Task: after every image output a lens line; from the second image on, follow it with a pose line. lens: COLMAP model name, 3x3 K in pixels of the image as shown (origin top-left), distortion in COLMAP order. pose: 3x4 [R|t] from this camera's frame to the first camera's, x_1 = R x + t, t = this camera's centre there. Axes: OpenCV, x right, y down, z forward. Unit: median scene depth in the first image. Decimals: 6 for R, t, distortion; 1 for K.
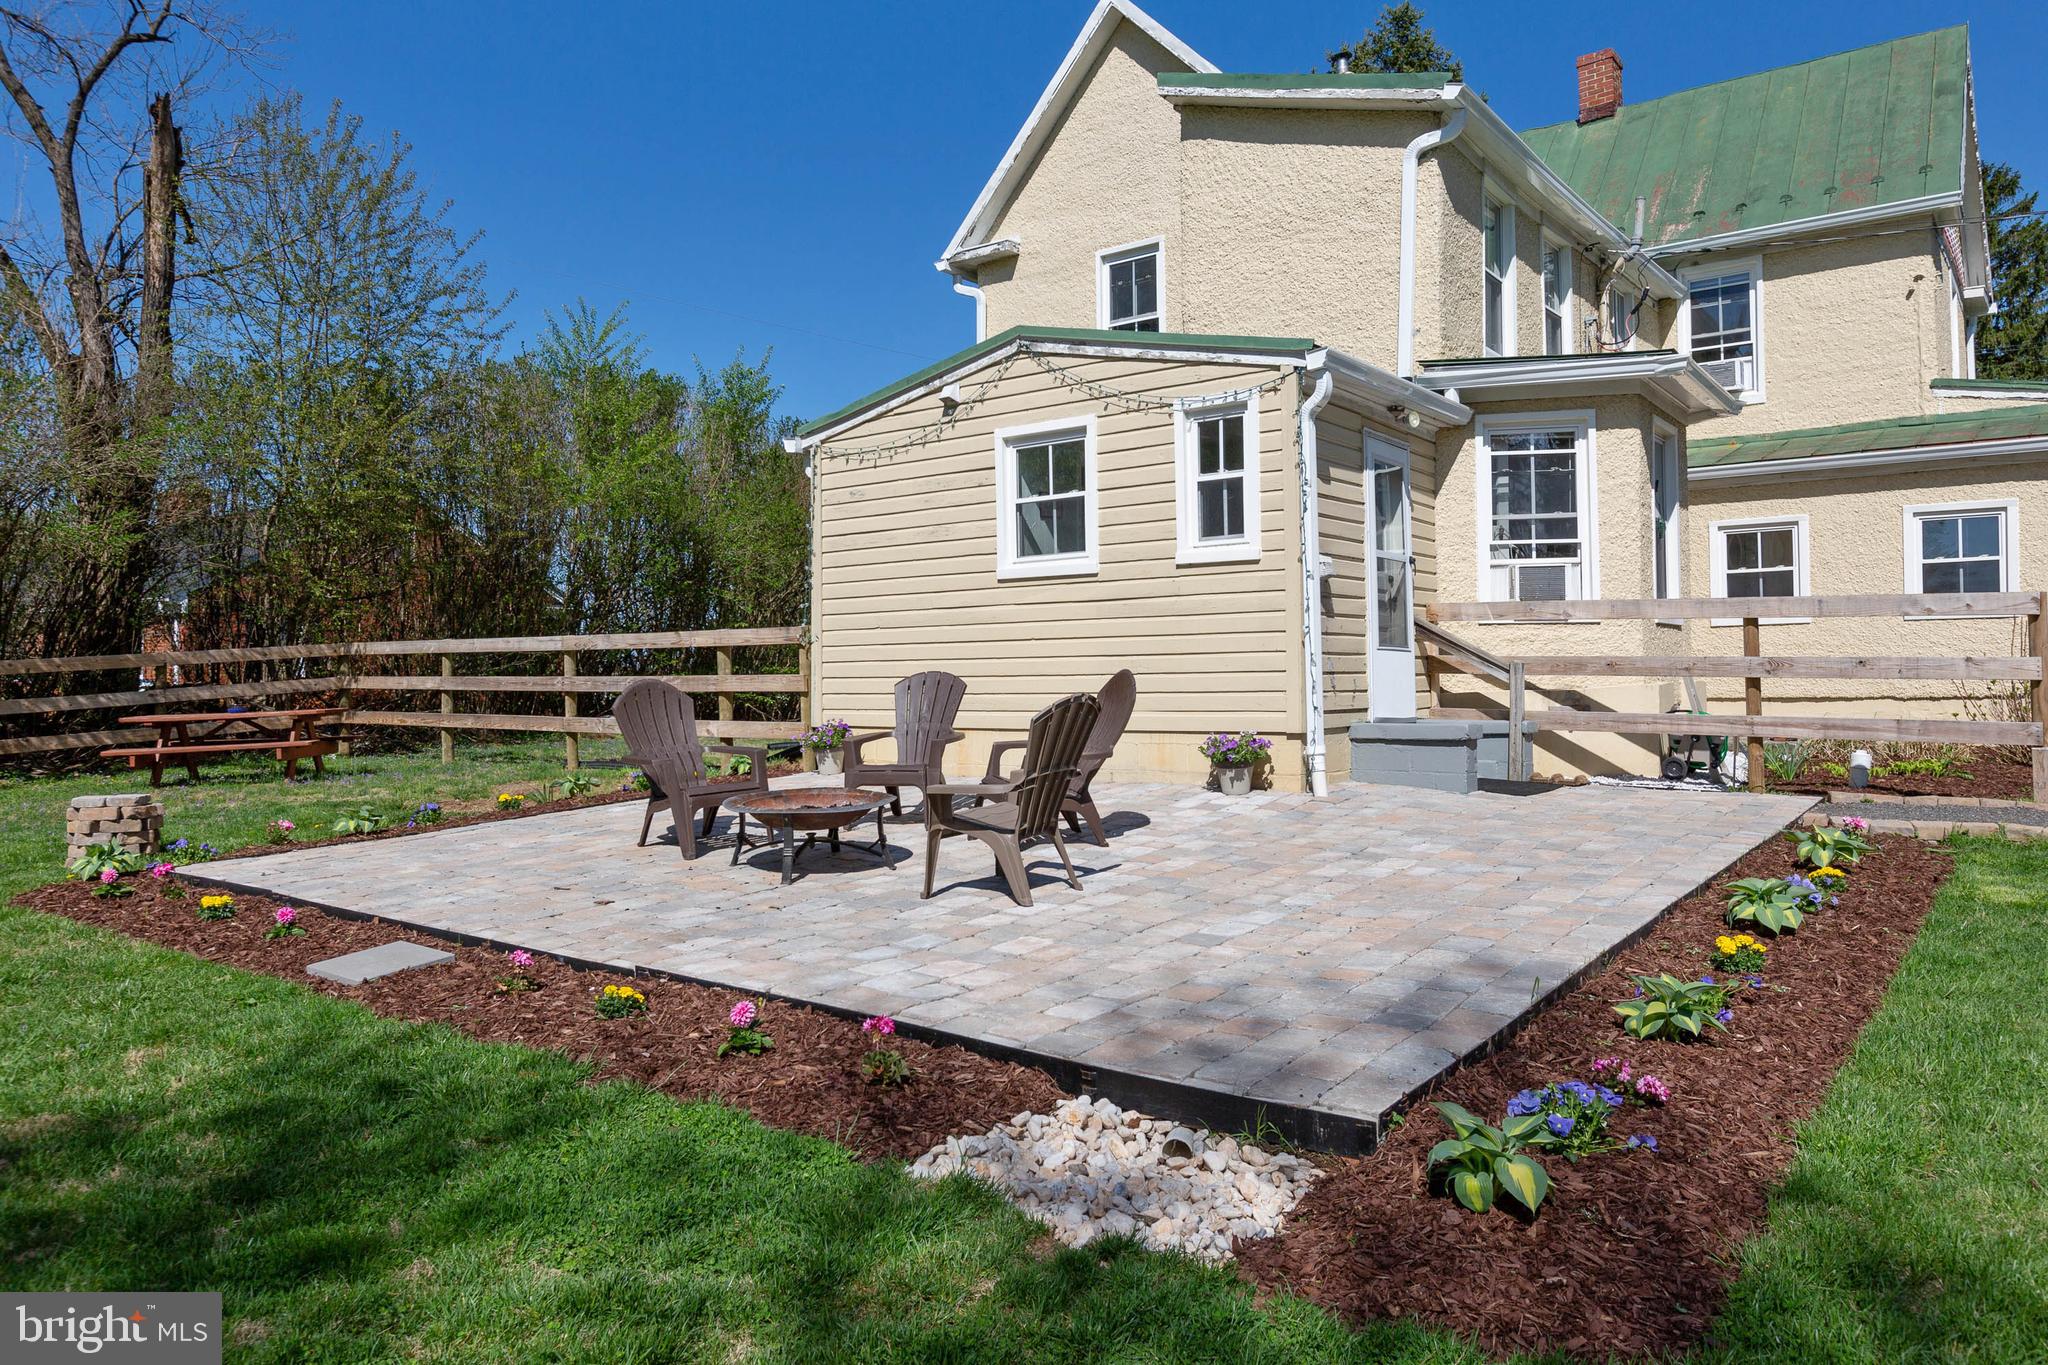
lens RADIAL K [[1302.6, 0, 1024.0], [0, 1302.6, 682.5], [0, 0, 1]] dist [0.000279, 0.003700]
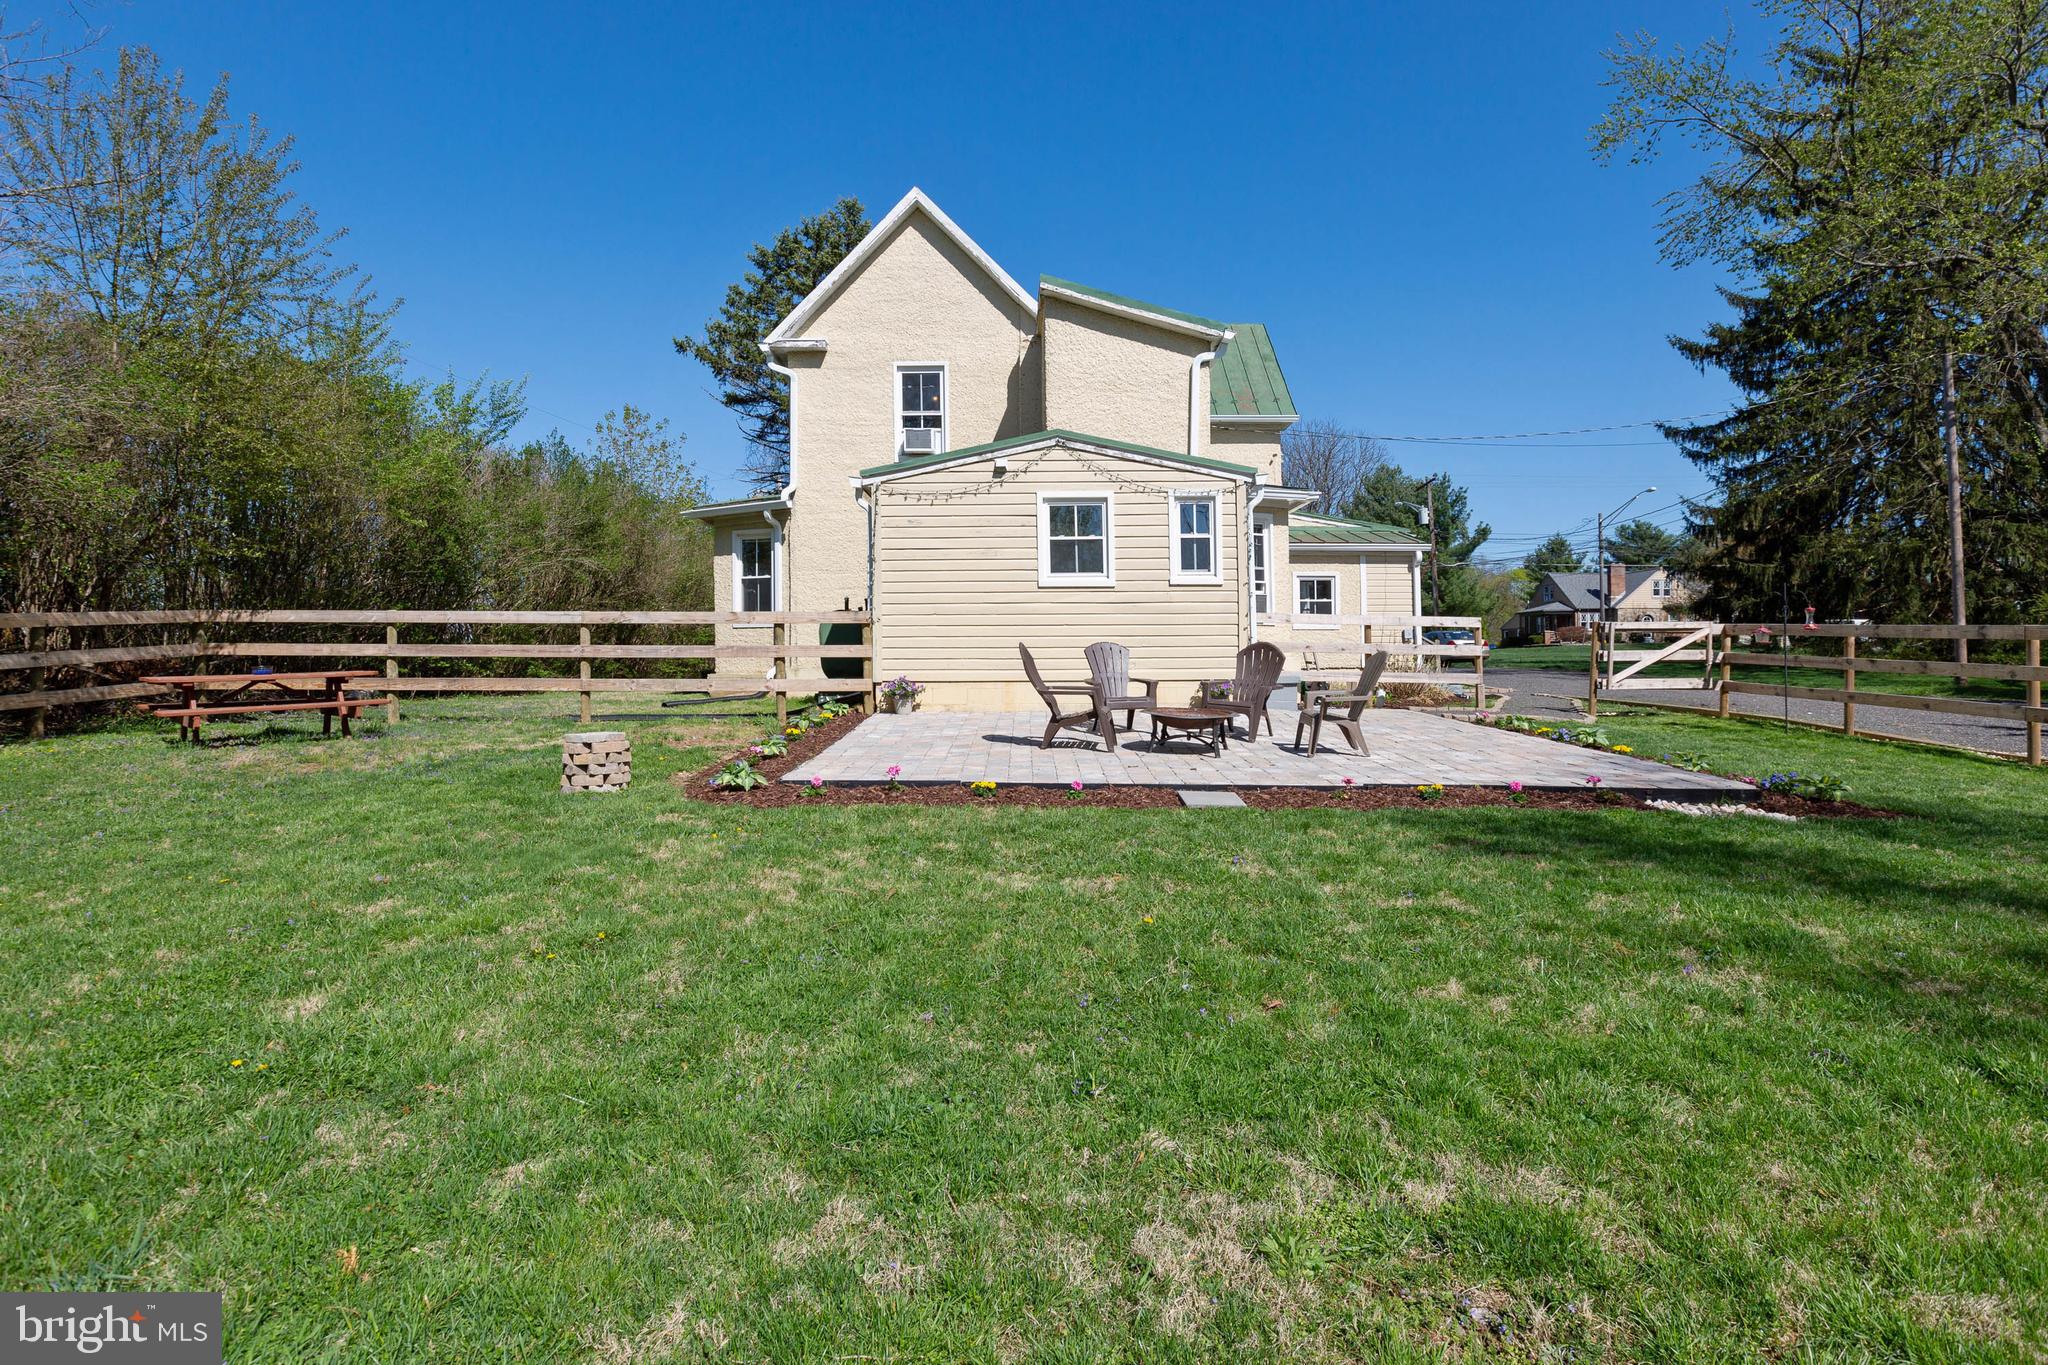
lens RADIAL K [[888.8, 0, 1024.0], [0, 888.8, 682.5], [0, 0, 1]] dist [0.001135, 0.000070]
pose [[0.817646, -0.015895, 0.575501, -0.635968], [-0.002783, 0.999498, 0.031559, 0.003755], [-0.575714, -0.027406, 0.817192, 0.114493]]
